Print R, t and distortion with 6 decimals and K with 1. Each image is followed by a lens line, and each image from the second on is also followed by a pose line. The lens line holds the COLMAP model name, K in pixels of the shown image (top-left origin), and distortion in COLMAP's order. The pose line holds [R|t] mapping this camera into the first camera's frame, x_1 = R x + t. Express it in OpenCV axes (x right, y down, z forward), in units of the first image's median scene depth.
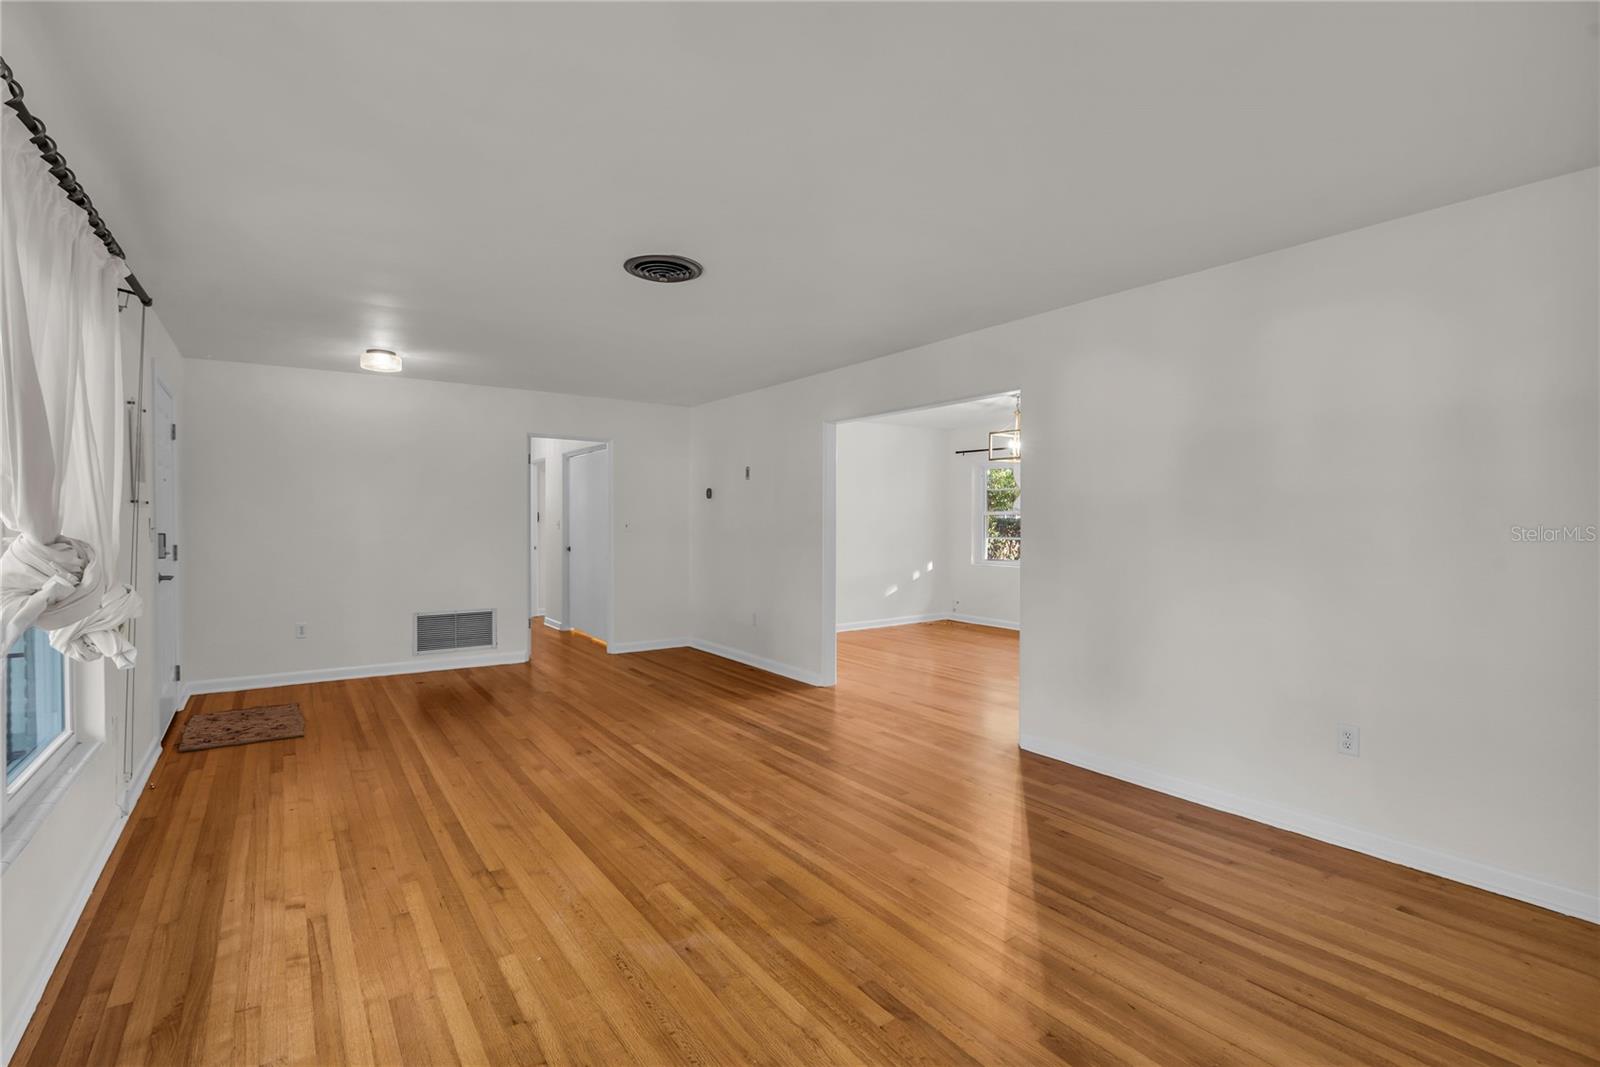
lens RADIAL K [[734.9, 0, 802.7], [0, 734.9, 531.3], [0, 0, 1]] dist [-0.016936, 0.000029]
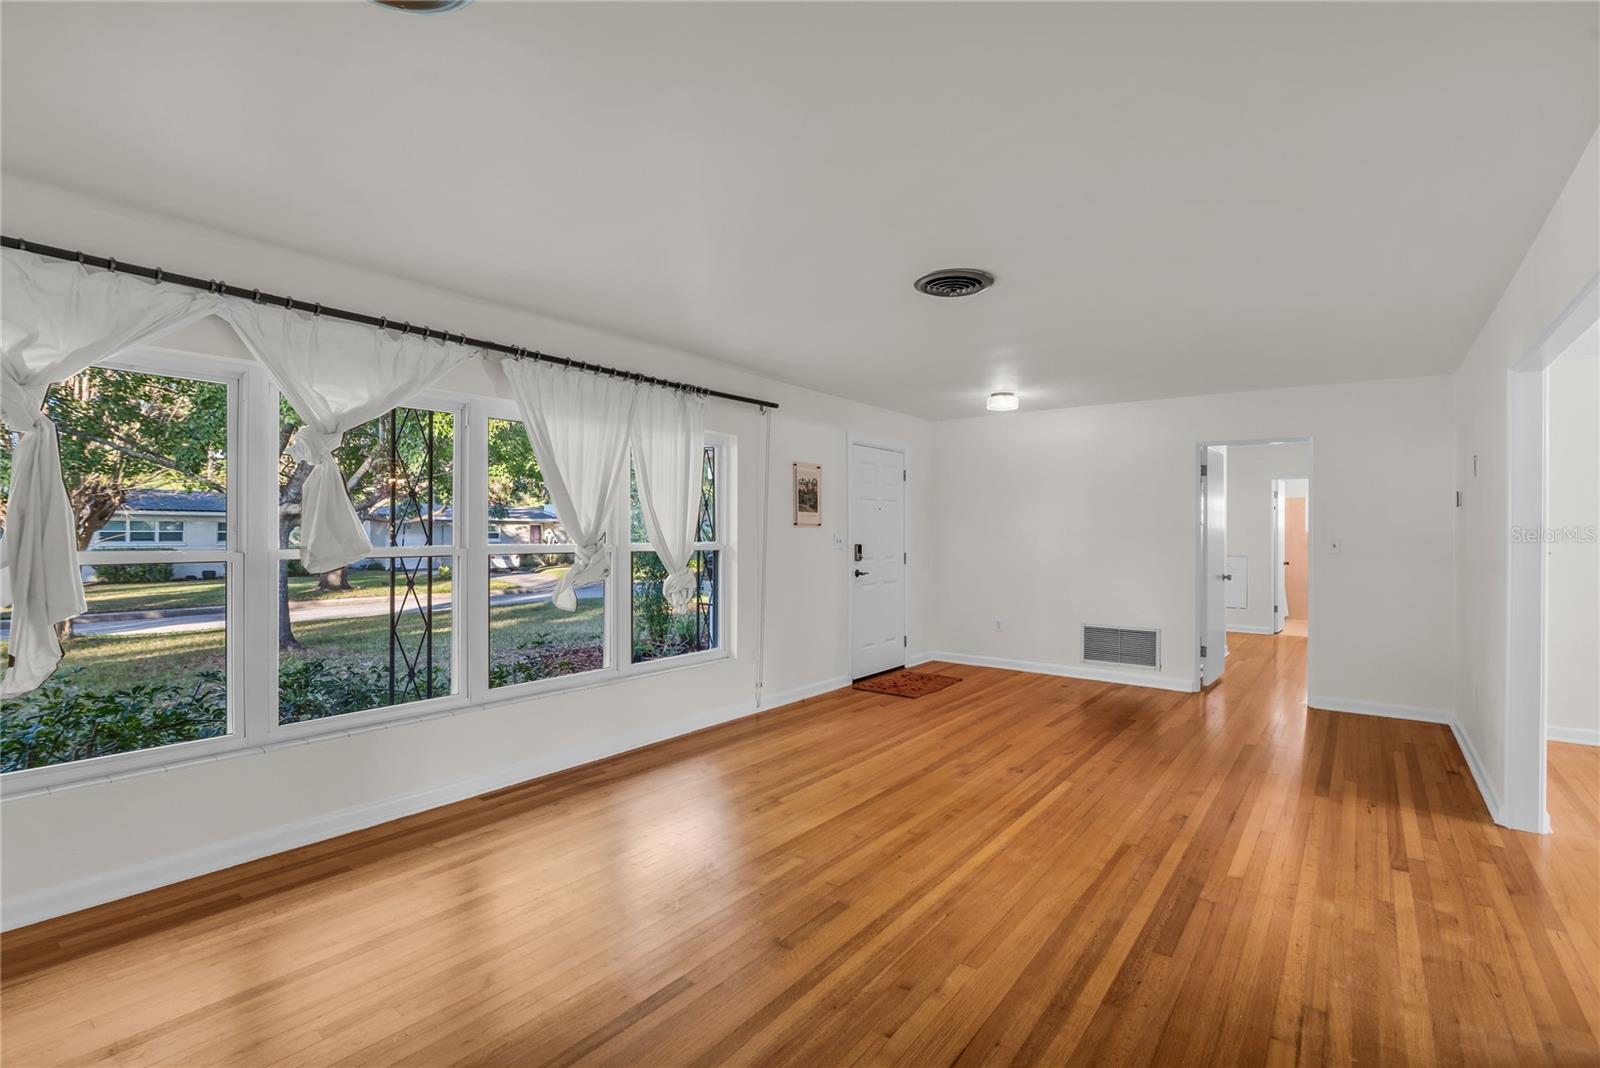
lens RADIAL K [[734.9, 0, 802.7], [0, 734.9, 531.8], [0, 0, 1]] dist [-0.016936, 0.000029]
pose [[0.306341, -0.002317, -0.951919, 0.662078], [-0.020732, 0.999744, -0.009105, -0.008399], [0.951696, 0.022524, 0.306214, 0.483018]]
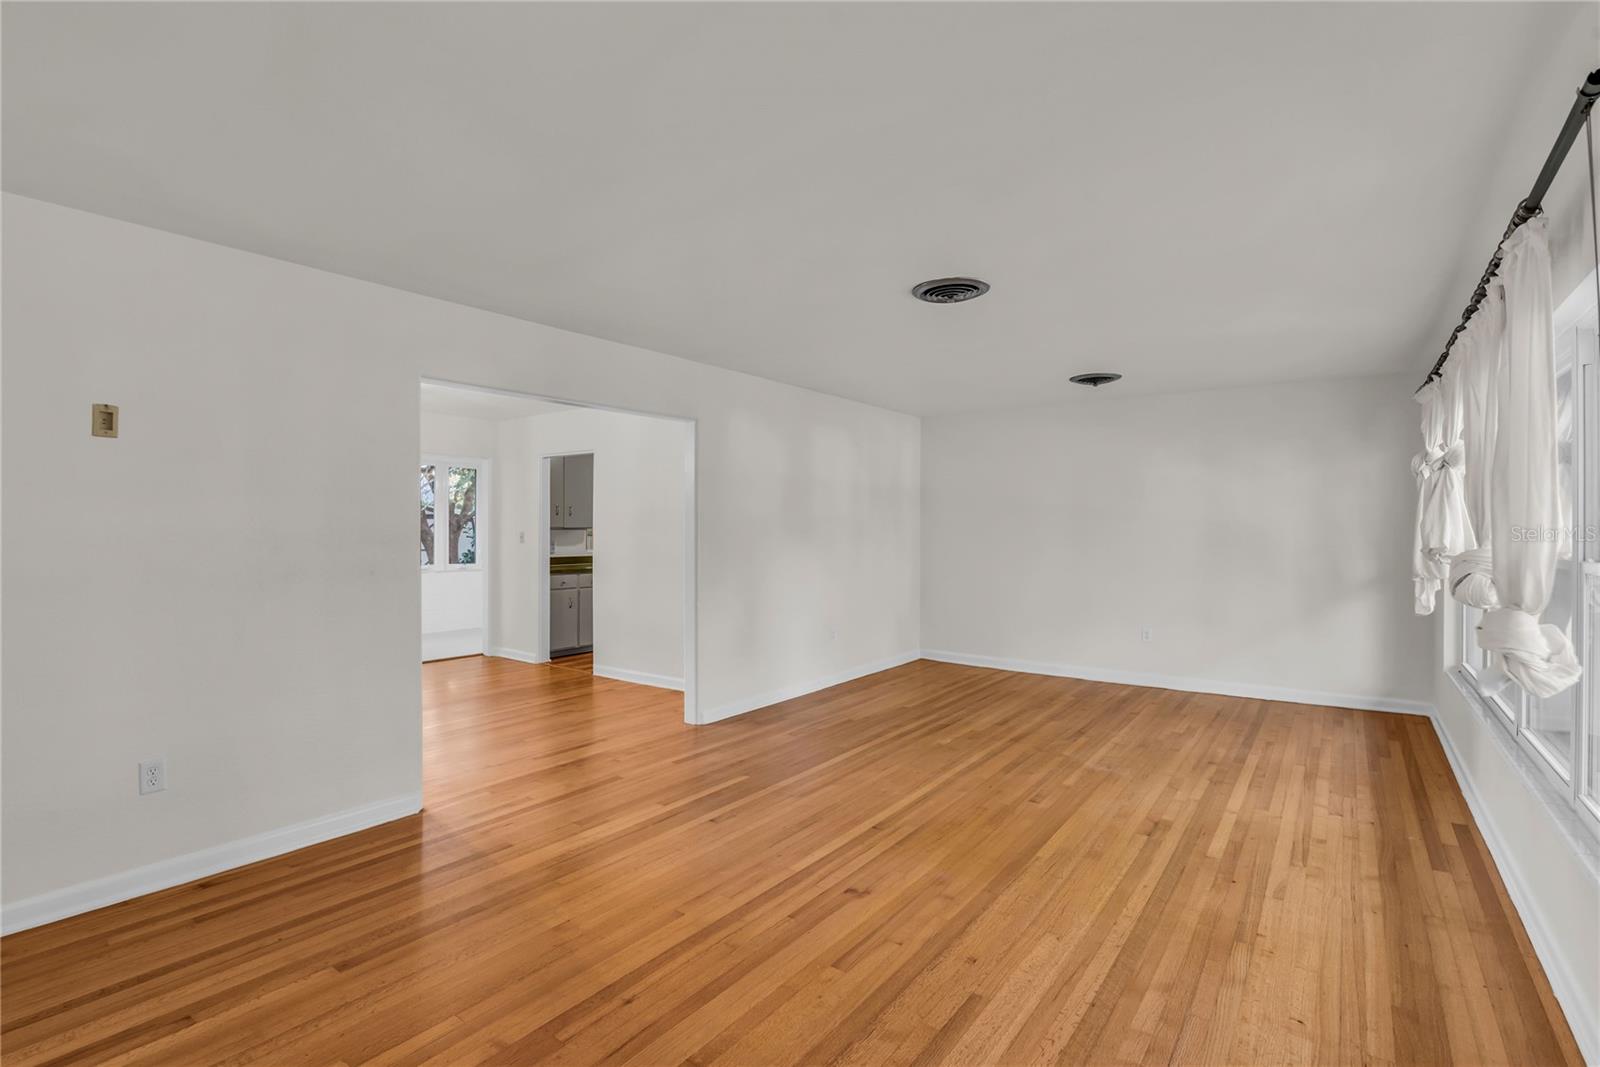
lens RADIAL K [[735.2, 0, 794.6], [0, 735.2, 537.1], [0, 0, 1]] dist [-0.018808, -0.000436]
pose [[-0.299346, -0.011461, 0.954076, -1.058796], [0.015969, 0.999728, 0.017020, -0.032708], [-0.954011, 0.020330, -0.299081, 1.454793]]
